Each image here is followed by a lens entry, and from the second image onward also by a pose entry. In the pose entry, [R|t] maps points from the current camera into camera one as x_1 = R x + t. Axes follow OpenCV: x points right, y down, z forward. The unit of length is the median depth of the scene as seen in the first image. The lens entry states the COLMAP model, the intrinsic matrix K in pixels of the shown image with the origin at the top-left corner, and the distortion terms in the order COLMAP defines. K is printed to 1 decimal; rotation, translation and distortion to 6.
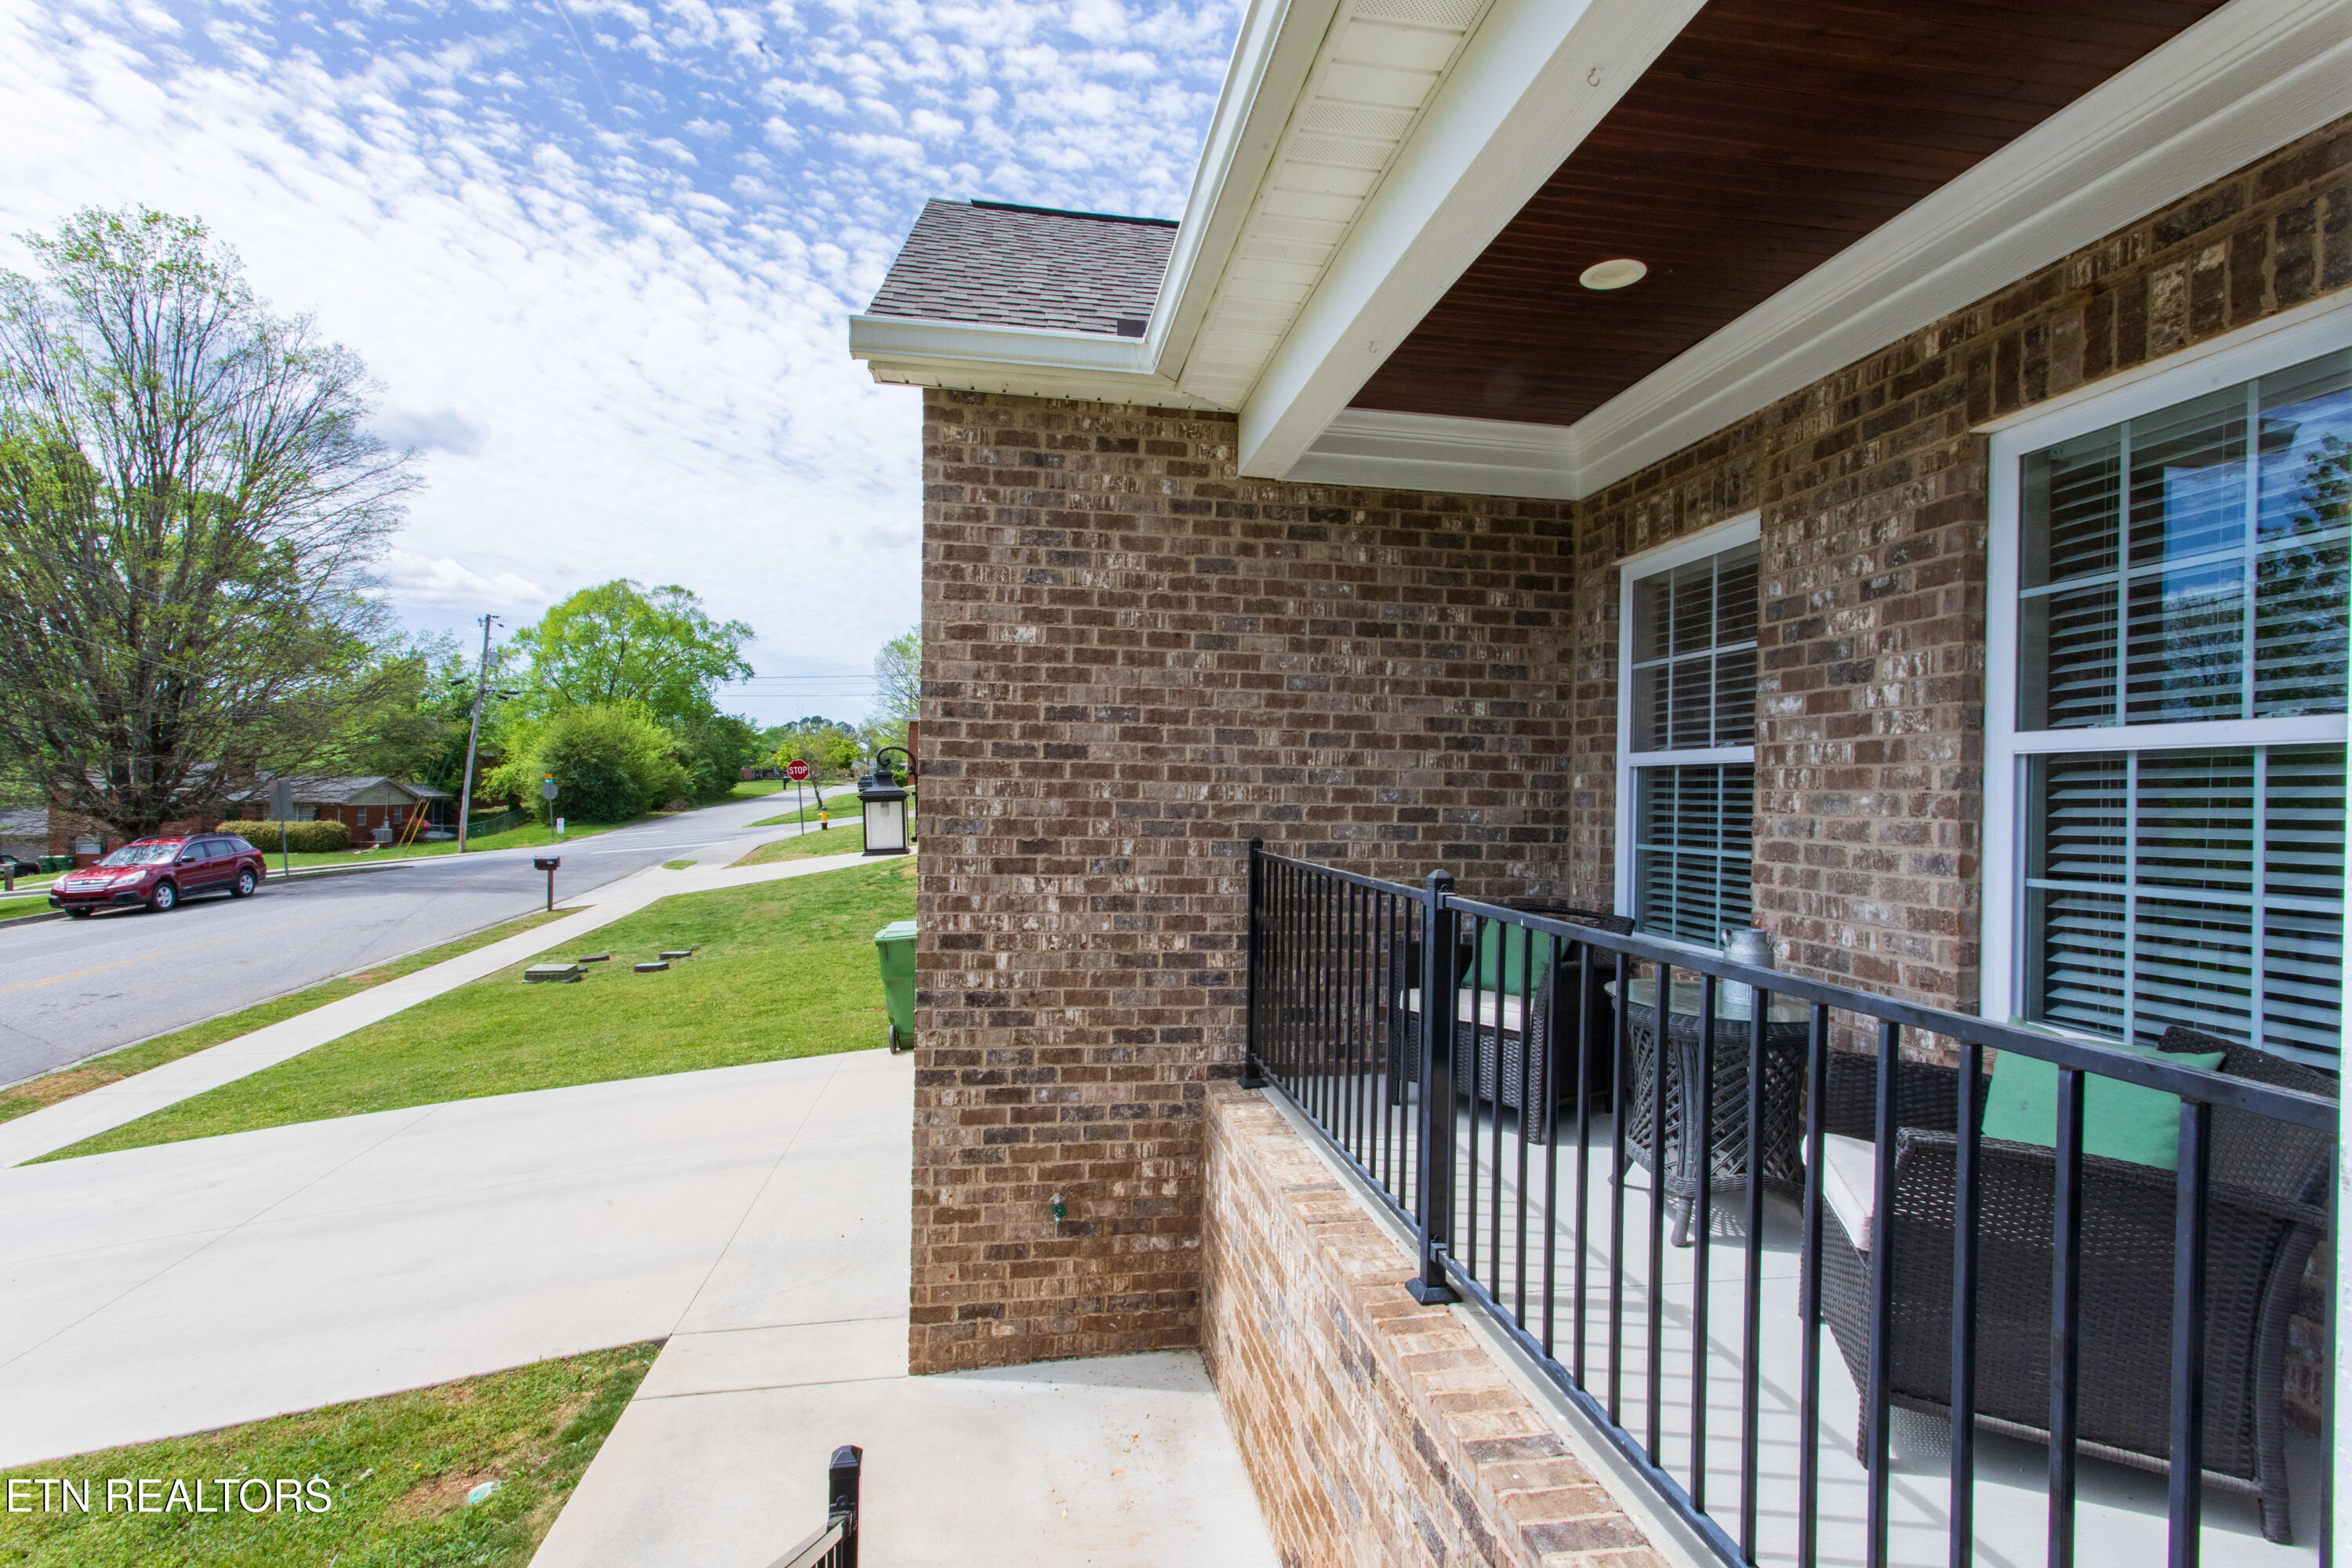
lens RADIAL K [[1107.4, 0, 1163.3], [0, 1107.4, 791.2], [0, 0, 1]] dist [0.003423, 0.002258]
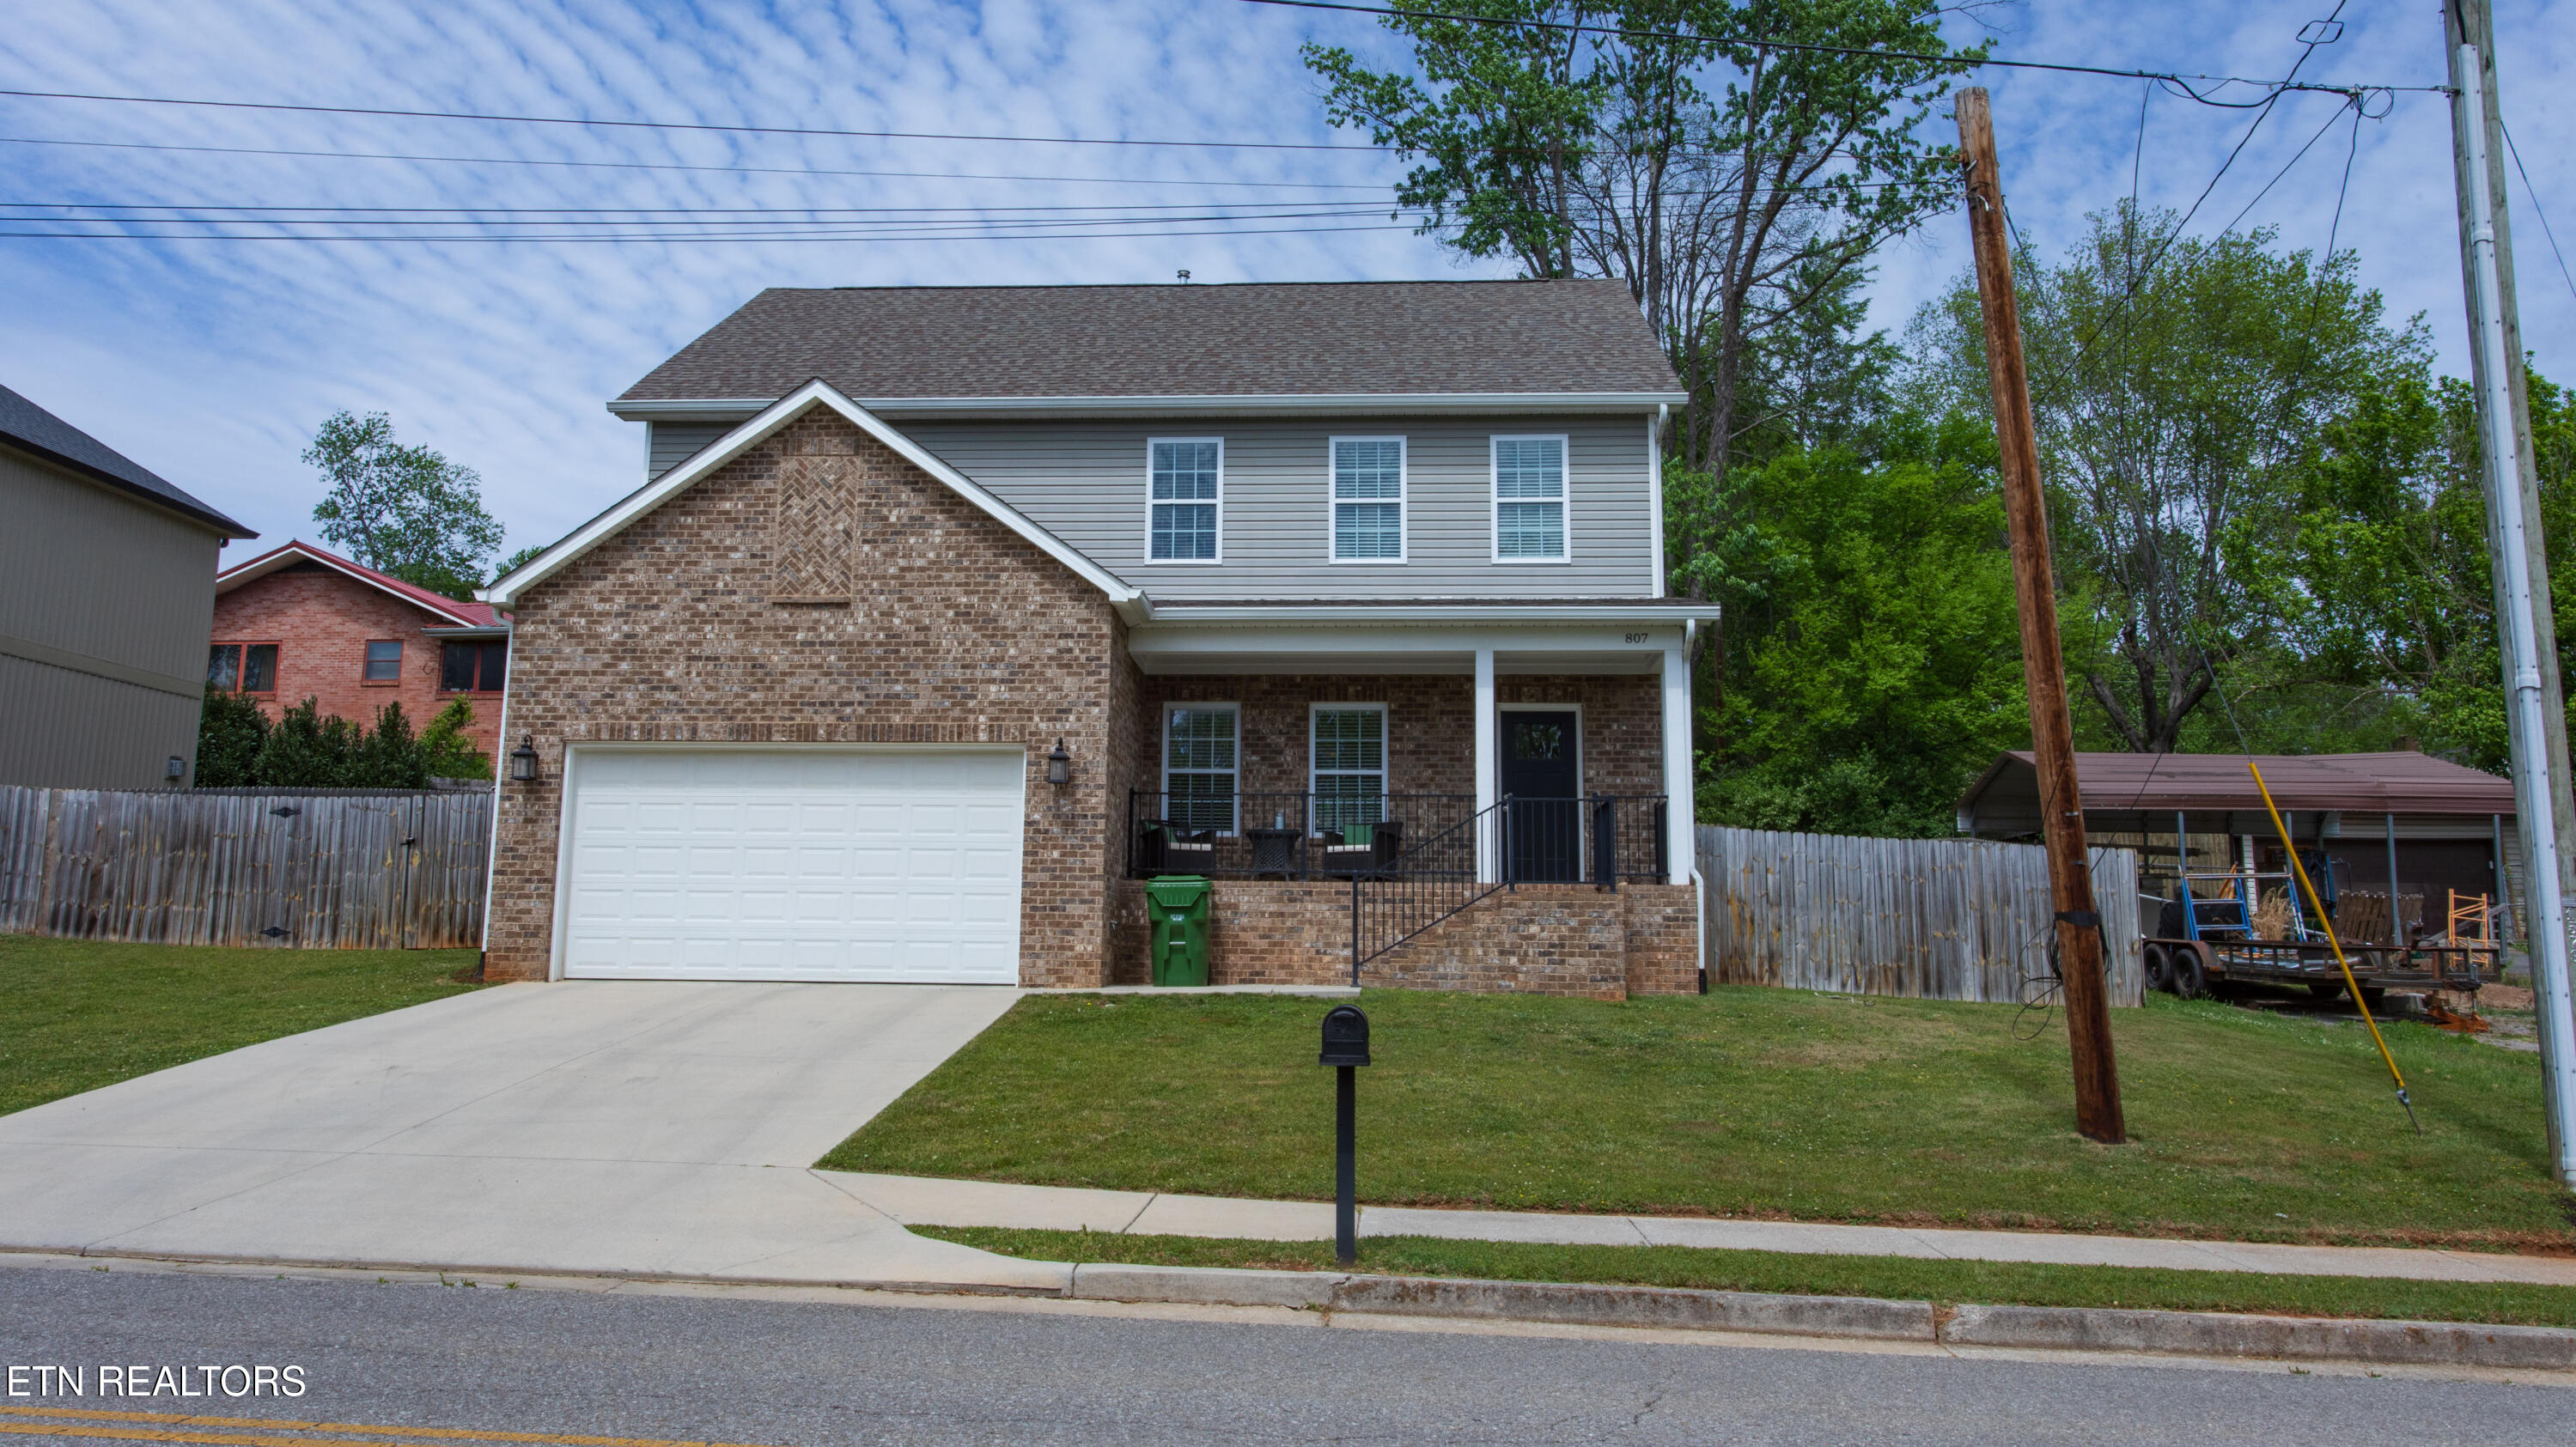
lens RADIAL K [[1877.3, 0, 1272.2], [0, 1877.3, 648.2], [0, 0, 1]] dist [0.007864, 0.006929]
pose [[0.208191, 0.153610, 0.965951, -4.230911], [-0.009223, 0.987855, -0.155105, 0.405764], [-0.978045, 0.023383, 0.207079, -0.275344]]
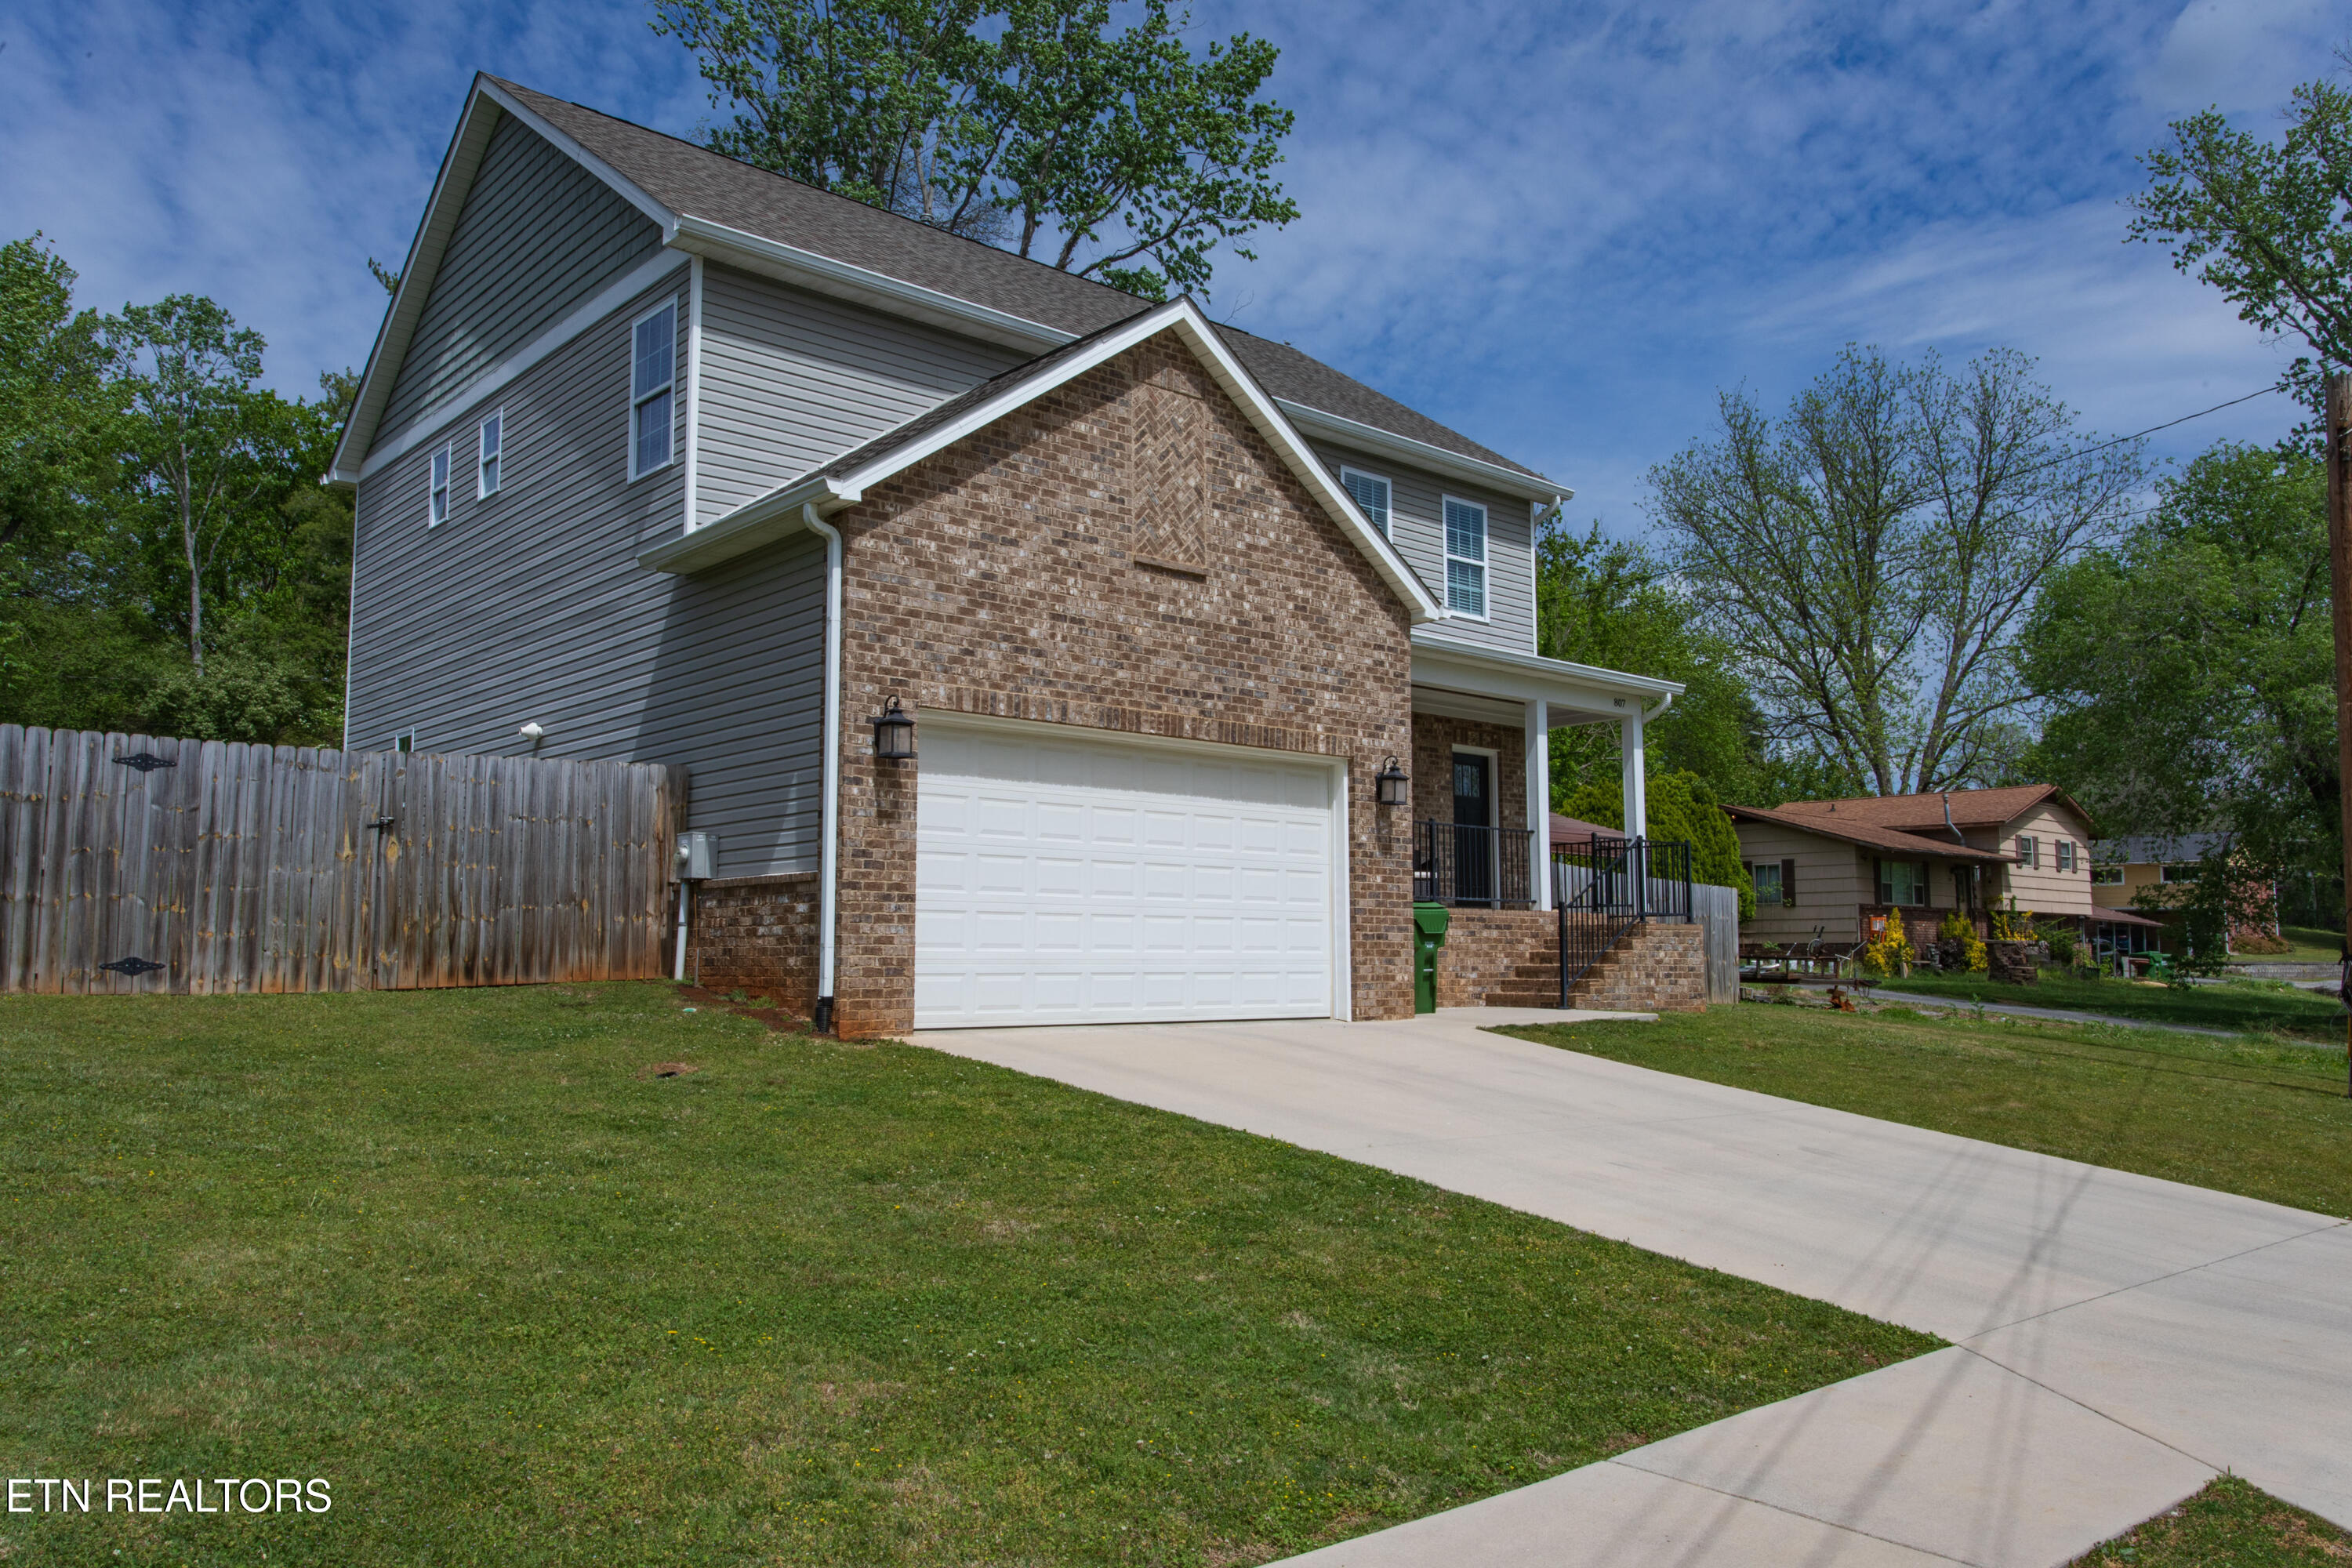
lens RADIAL K [[1701.1, 0, 1174.2], [0, 1701.1, 797.2], [0, 0, 1]] dist [0.005703, 0.012074]
pose [[-0.550138, 0.062106, 0.832761, -2.972174], [-0.010777, 0.996619, -0.081446, 0.339005], [-0.835004, -0.053781, -0.547609, 3.384219]]
